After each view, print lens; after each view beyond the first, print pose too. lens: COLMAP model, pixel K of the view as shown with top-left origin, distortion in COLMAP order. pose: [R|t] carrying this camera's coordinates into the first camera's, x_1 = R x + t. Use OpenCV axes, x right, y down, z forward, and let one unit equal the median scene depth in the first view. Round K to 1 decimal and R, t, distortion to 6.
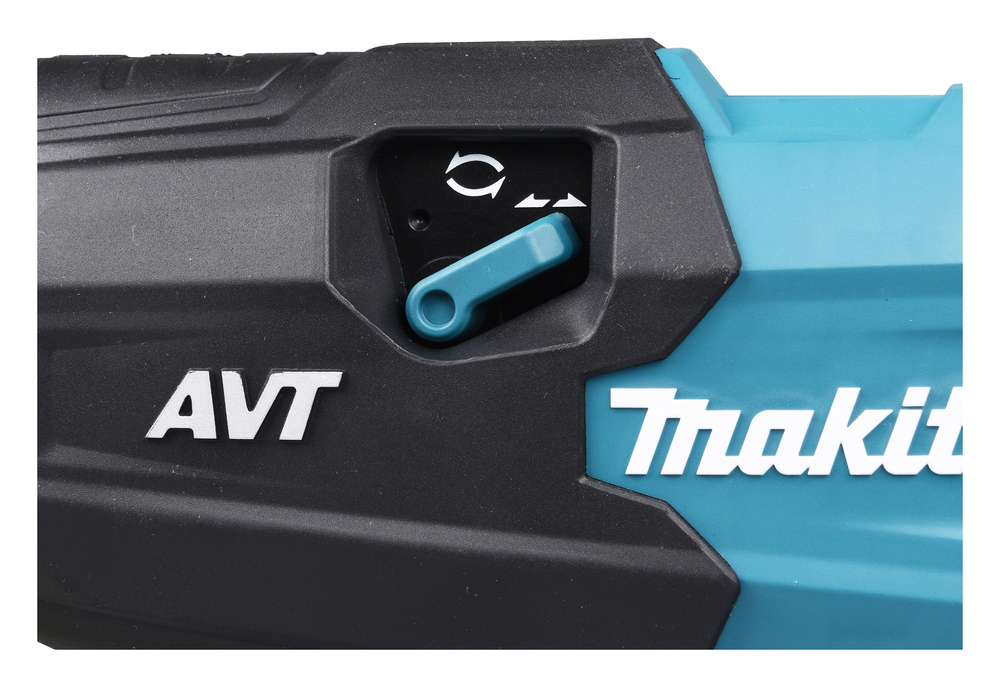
lens RADIAL K [[3211.1, 0, 500.0], [0, 3211.1, 343.5], [0, 0, 1]] dist [0.112549, 0.662993]
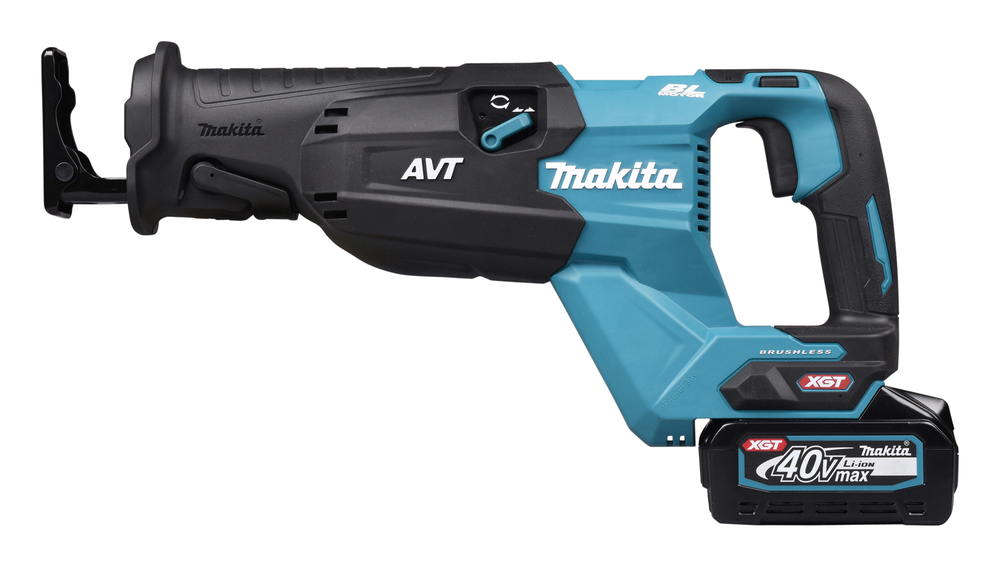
lens RADIAL K [[2720.4, 0, 500.0], [0, 2720.4, 283.5], [0, 0, 1]] dist [0.053695, 0.589609]
pose [[0.994407, 0.006371, 0.105423, -0.301369], [0.001577, 0.997171, -0.075144, 0.342151], [-0.105603, 0.074890, 0.991584, -1.726922]]
